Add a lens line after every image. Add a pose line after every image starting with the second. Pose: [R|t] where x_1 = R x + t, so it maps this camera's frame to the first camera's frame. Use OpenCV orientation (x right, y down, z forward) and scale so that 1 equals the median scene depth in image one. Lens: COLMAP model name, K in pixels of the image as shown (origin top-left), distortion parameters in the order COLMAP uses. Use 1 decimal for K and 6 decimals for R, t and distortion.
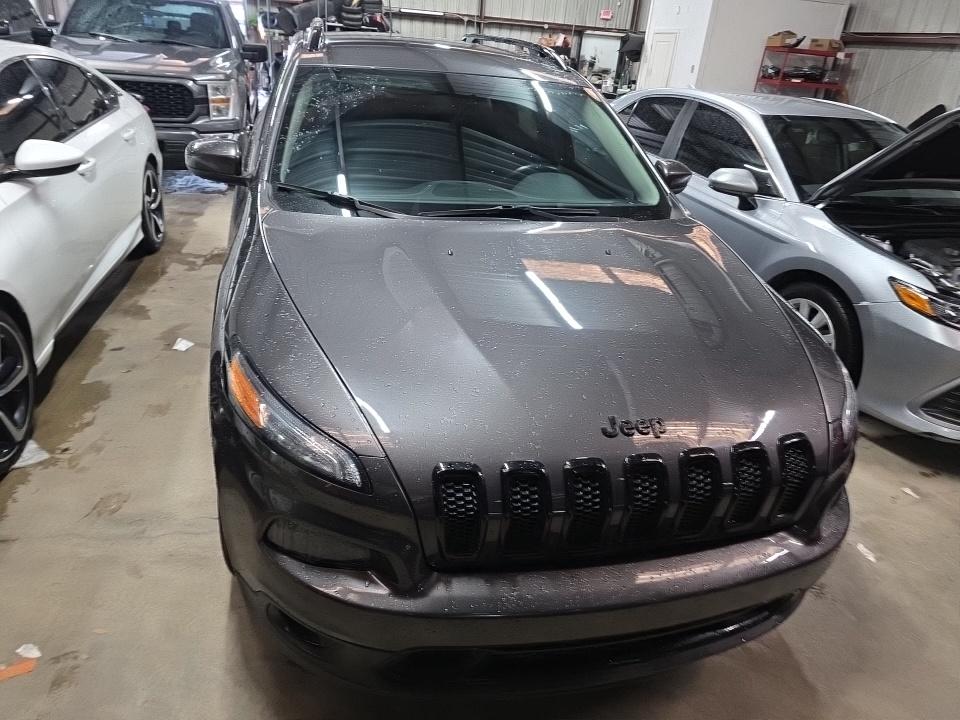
lens RADIAL K [[653.0, 0, 479.4], [0, 653.0, 360.3], [0, 0, 1]] dist [0.039899, -0.030760]
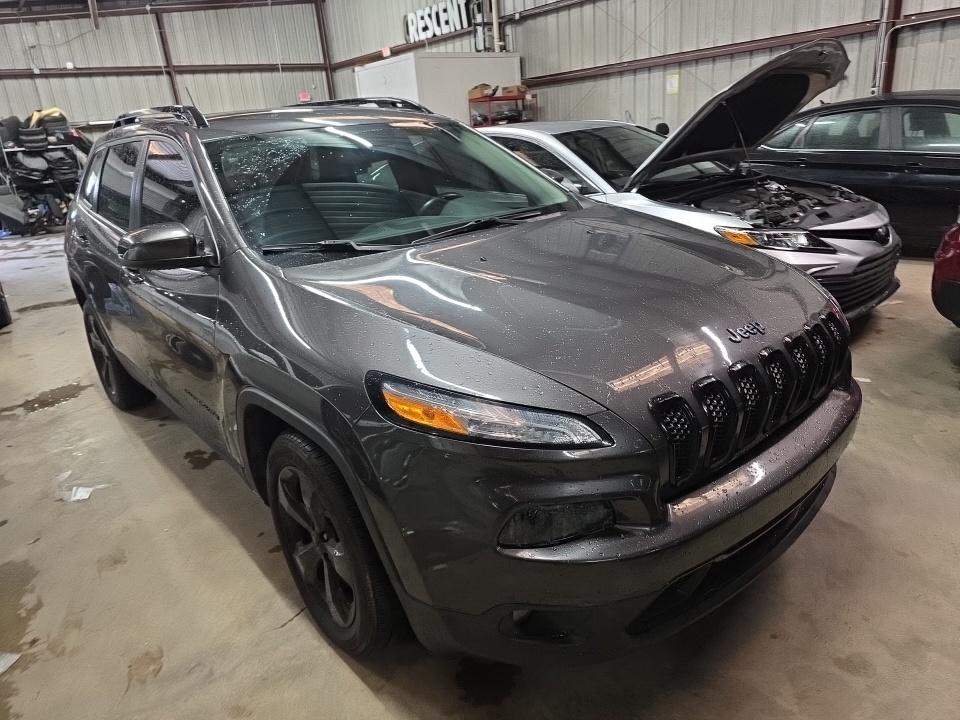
lens RADIAL K [[653.0, 0, 477.9], [0, 653.0, 358.2], [0, 0, 1]] dist [0.039899, -0.030760]
pose [[0.886683, -0.289308, 0.360685, -0.100846], [0.327040, 0.943845, -0.046908, 0.007416], [-0.326860, 0.159551, 0.931507, 0.006588]]
